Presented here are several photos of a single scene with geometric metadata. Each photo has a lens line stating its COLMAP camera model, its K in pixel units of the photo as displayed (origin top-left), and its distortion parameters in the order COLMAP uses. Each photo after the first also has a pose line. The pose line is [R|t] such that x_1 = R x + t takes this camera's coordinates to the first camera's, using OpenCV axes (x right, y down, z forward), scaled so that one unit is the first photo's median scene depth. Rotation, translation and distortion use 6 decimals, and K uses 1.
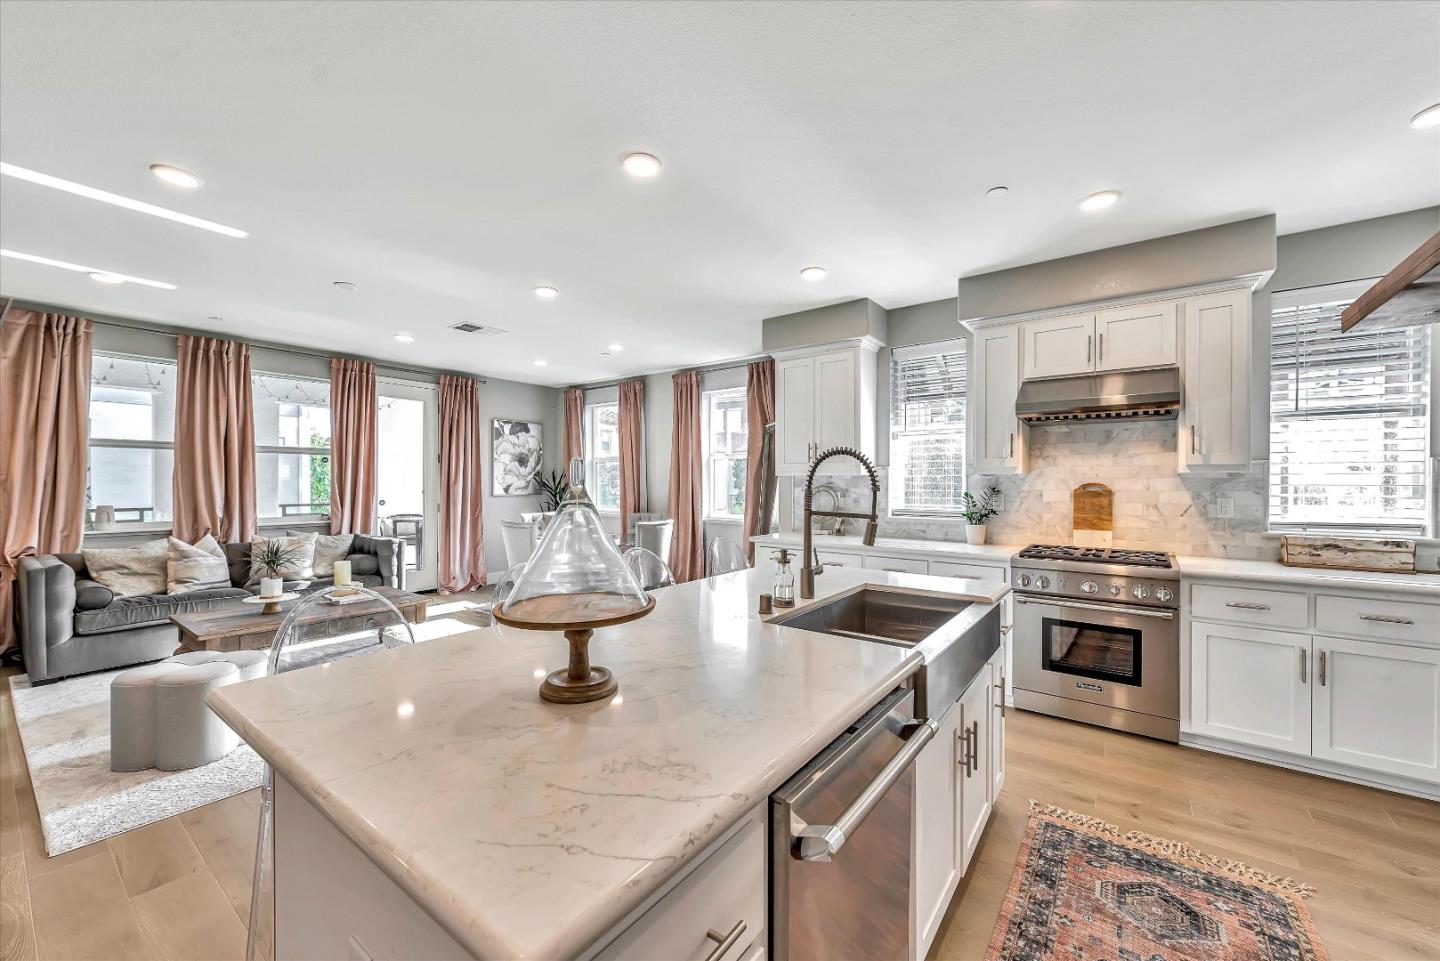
lens RADIAL K [[555.7, 0, 722.5], [0, 555.7, 488.0], [0, 0, 1]] dist [0.003372, -0.001614]
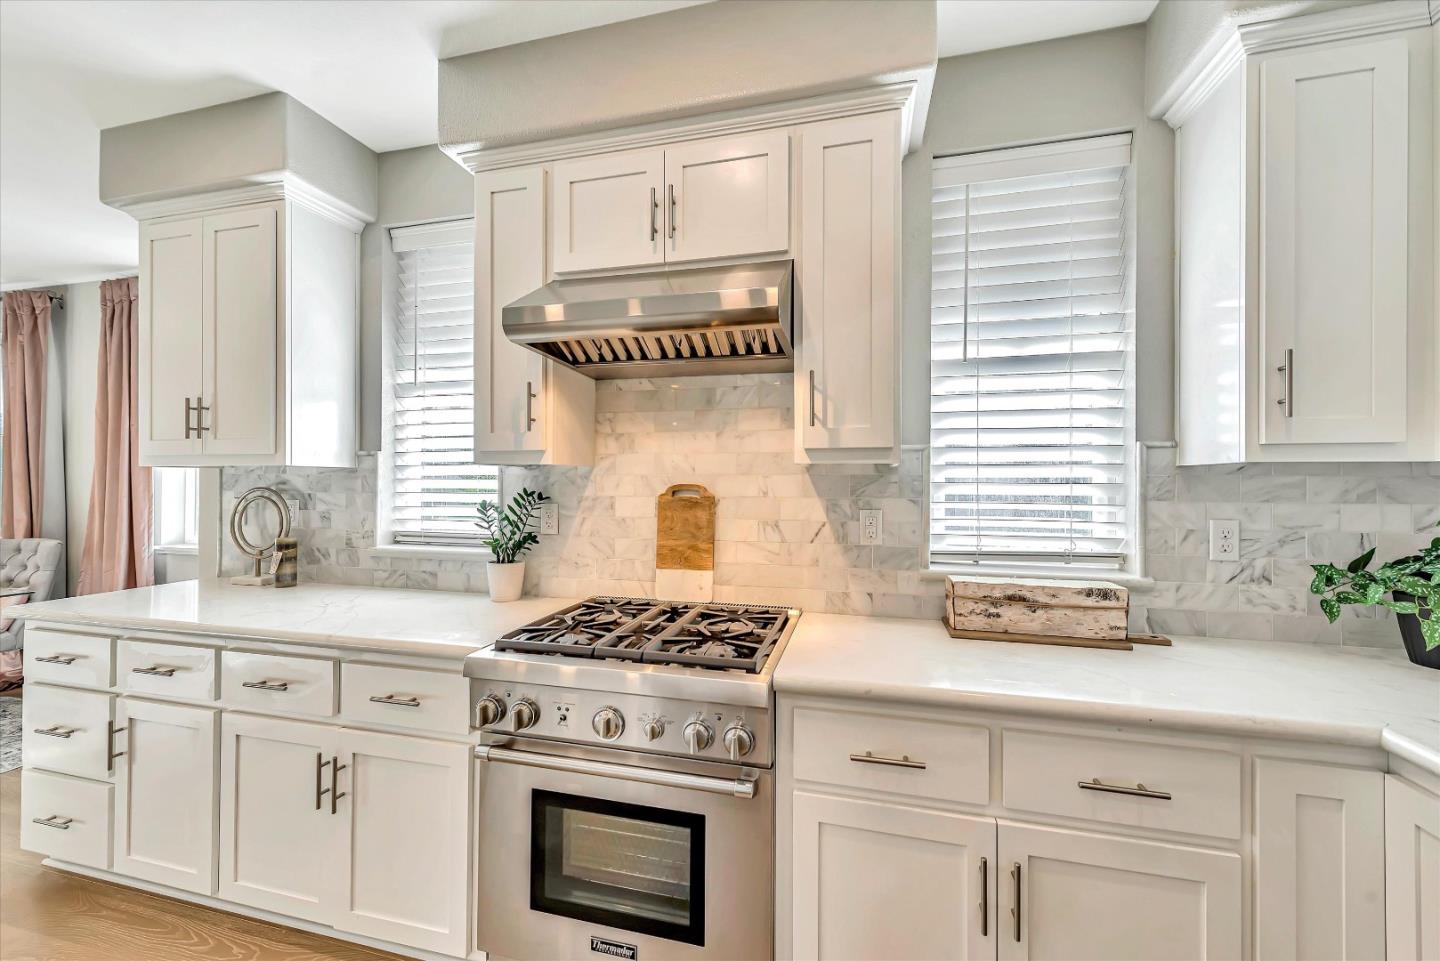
lens RADIAL K [[555.7, 0, 724.1], [0, 555.7, 483.8], [0, 0, 1]] dist [0.003372, -0.001614]
pose [[0.919949, 0.004772, 0.392009, 0.408498], [-0.000223, 0.999932, -0.011647, -0.001752], [-0.392038, 0.010627, 0.919888, 0.403537]]
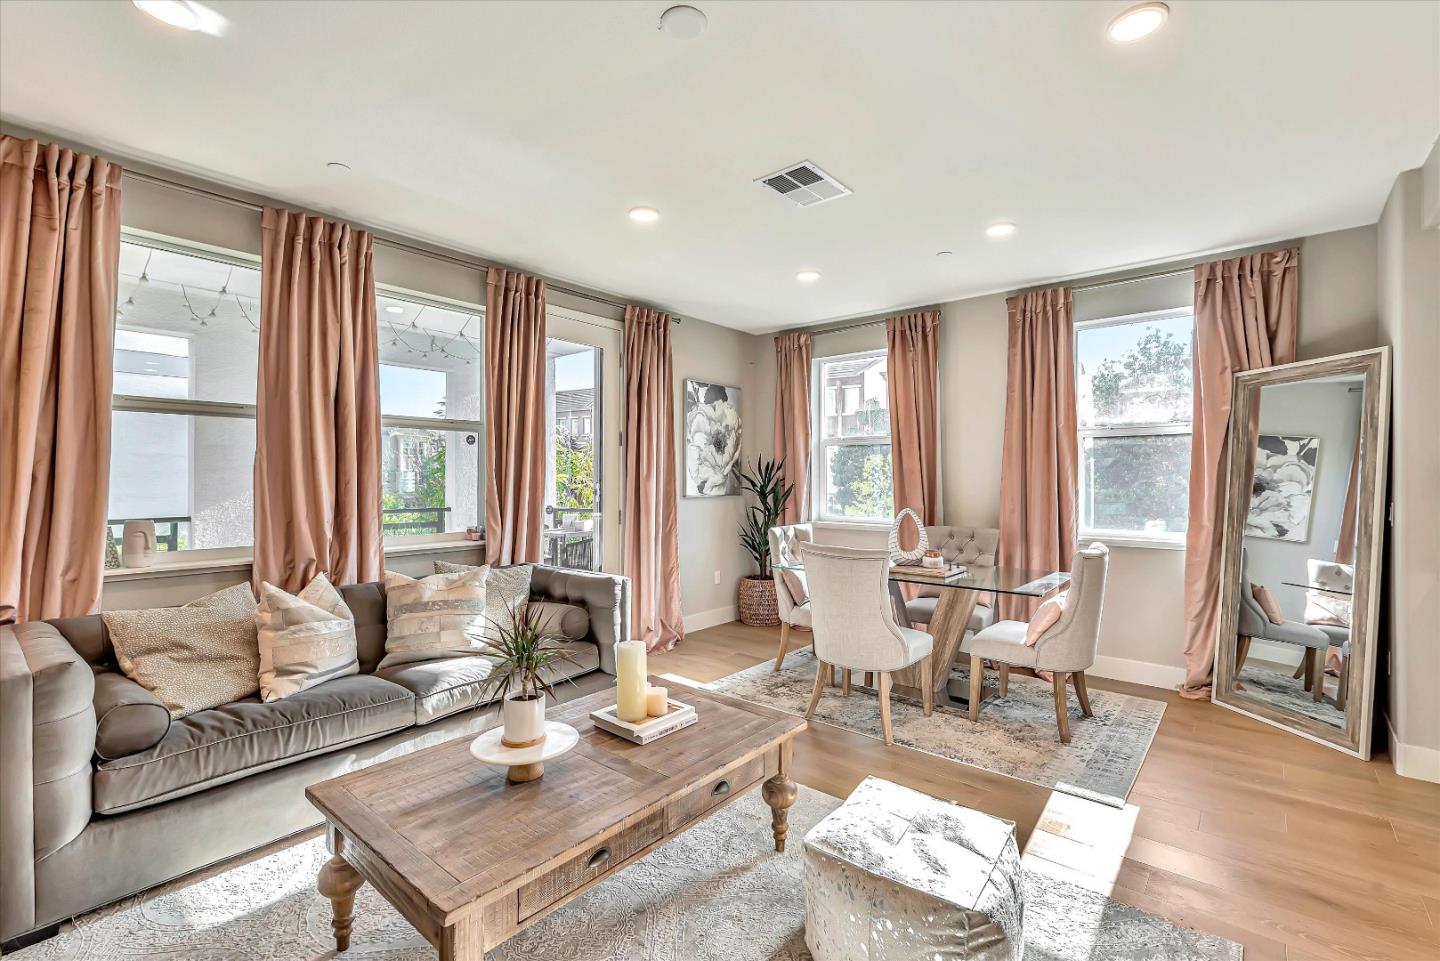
lens RADIAL K [[635.3, 0, 724.3], [0, 635.3, 479.3], [0, 0, 1]] dist [0.010966, -0.003169]
pose [[0.998178, -0.002674, -0.060286, -0.555000], [0.002182, 0.999964, -0.008233, -0.001872], [0.060306, 0.008087, 0.998147, 0.455749]]
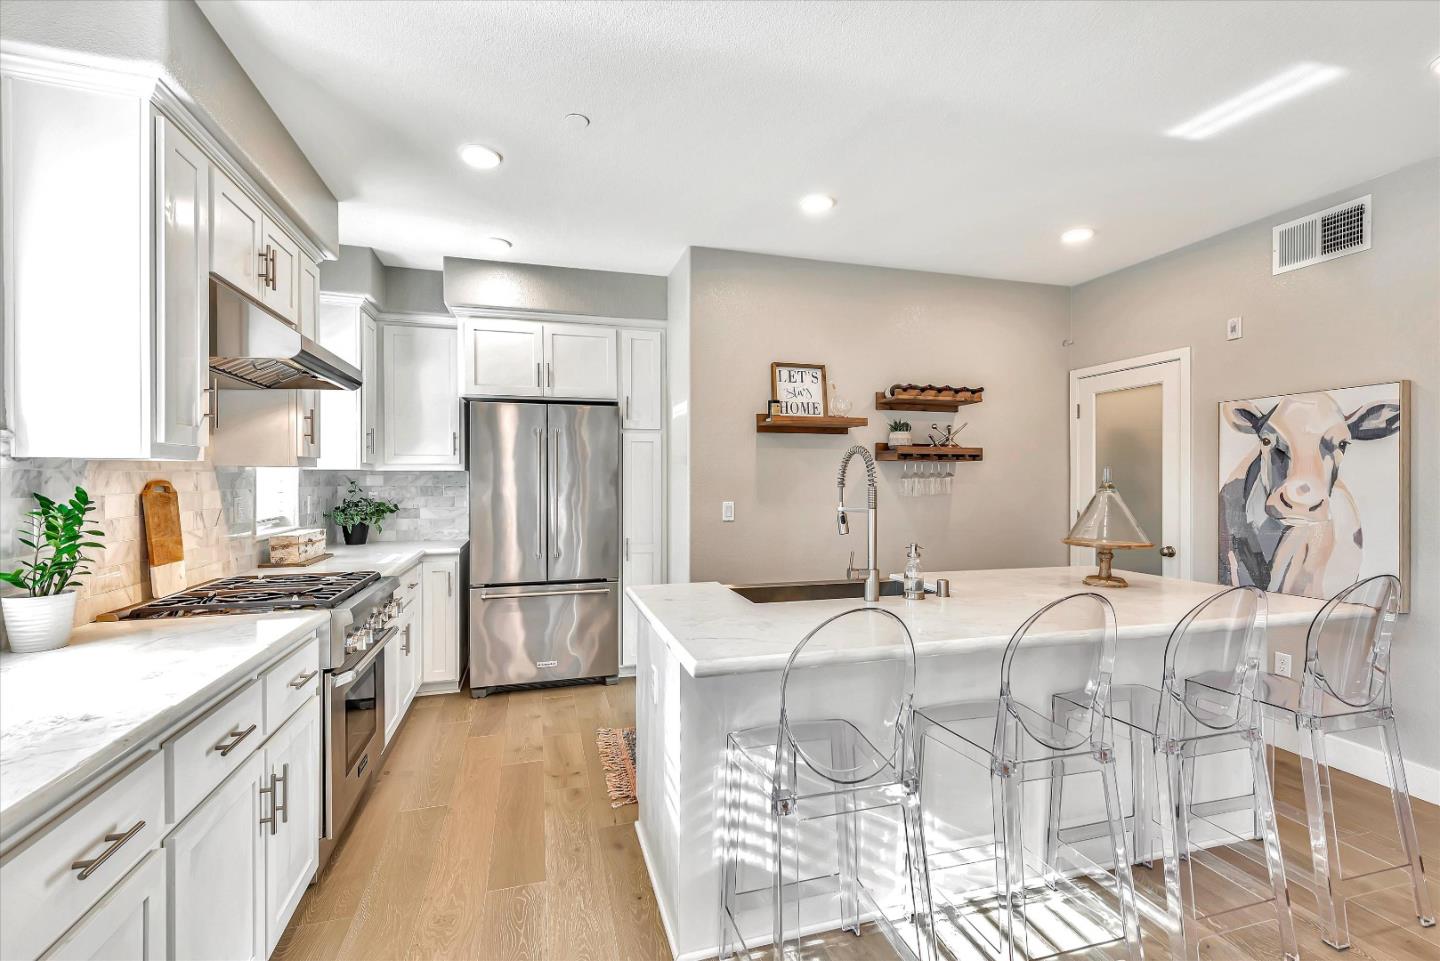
lens RADIAL K [[635.3, 0, 705.0], [0, 635.3, 472.8], [0, 0, 1]] dist [0.010966, -0.003169]
pose [[-0.786377, 0.004918, 0.617727, -0.137279], [0.006415, 0.999979, 0.000205, -0.010461], [-0.617713, 0.004124, -0.786393, 0.985854]]
